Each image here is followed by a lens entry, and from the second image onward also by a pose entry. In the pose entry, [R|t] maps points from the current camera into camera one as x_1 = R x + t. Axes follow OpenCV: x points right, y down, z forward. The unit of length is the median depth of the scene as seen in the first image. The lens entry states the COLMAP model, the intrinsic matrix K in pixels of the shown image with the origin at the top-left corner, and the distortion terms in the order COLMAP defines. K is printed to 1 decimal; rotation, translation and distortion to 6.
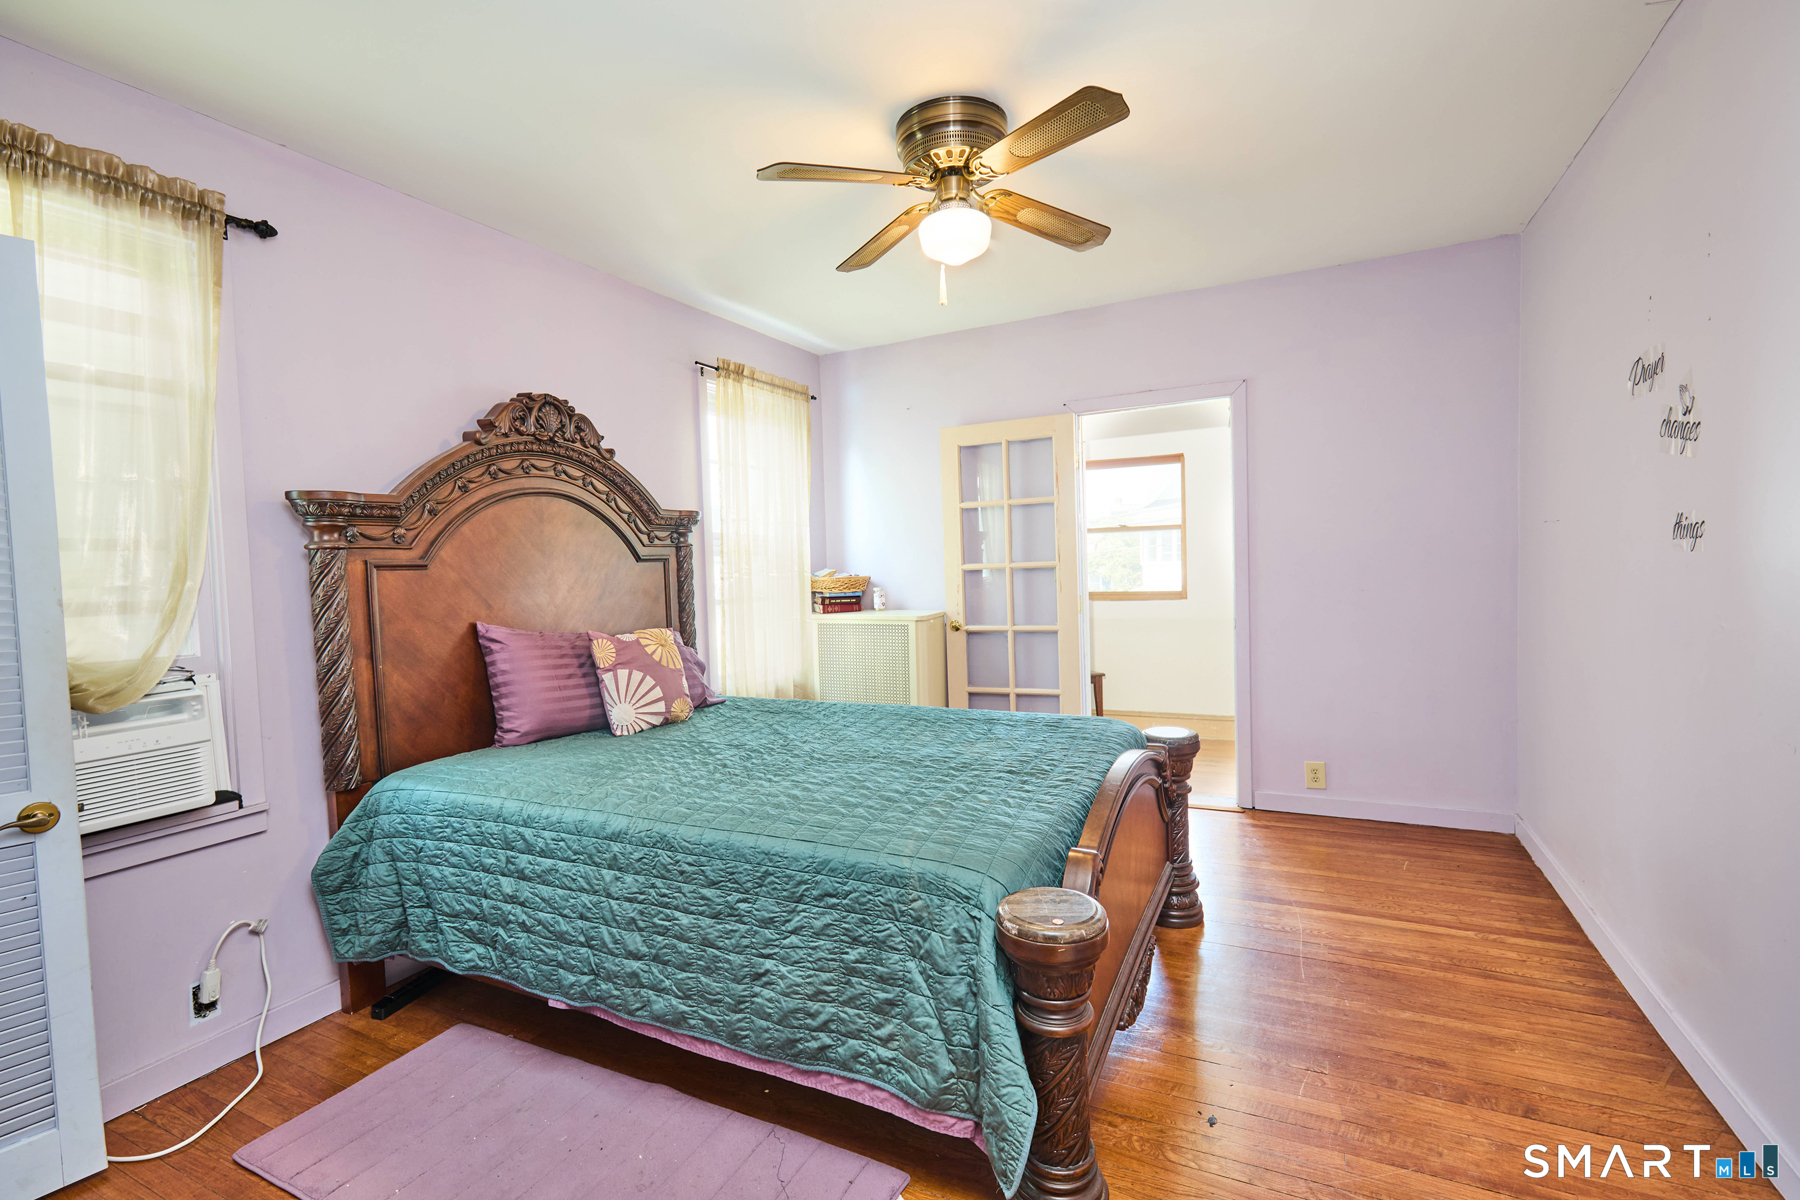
lens RADIAL K [[848.4, 0, 897.9], [0, 848.4, 603.5], [0, 0, 1]] dist [0.003812, -0.001552]
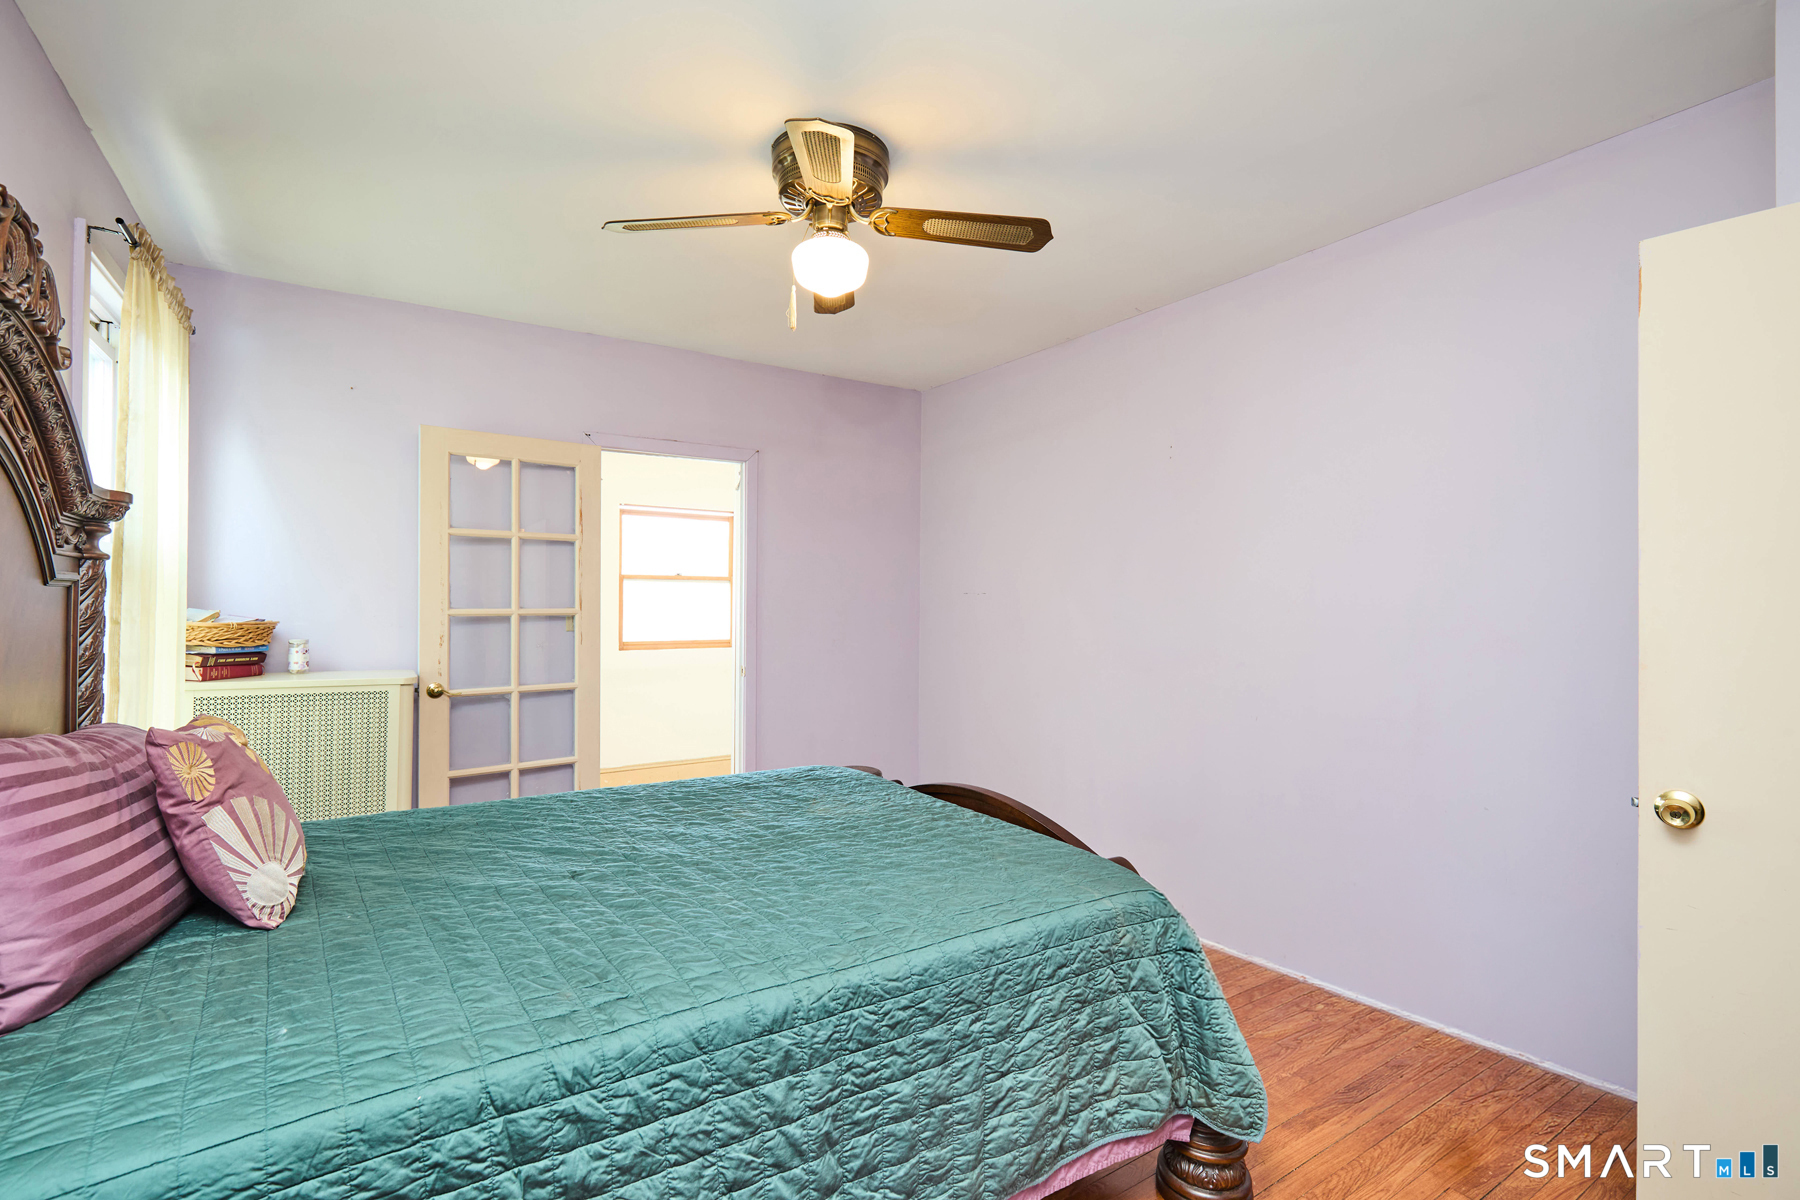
lens RADIAL K [[848.4, 0, 903.3], [0, 848.4, 597.4], [0, 0, 1]] dist [0.003812, -0.001552]
pose [[0.479810, 0.044531, 0.876241, -0.895404], [0.017456, 0.998029, -0.060278, -0.007142], [-0.877199, 0.044218, 0.478087, 0.616938]]
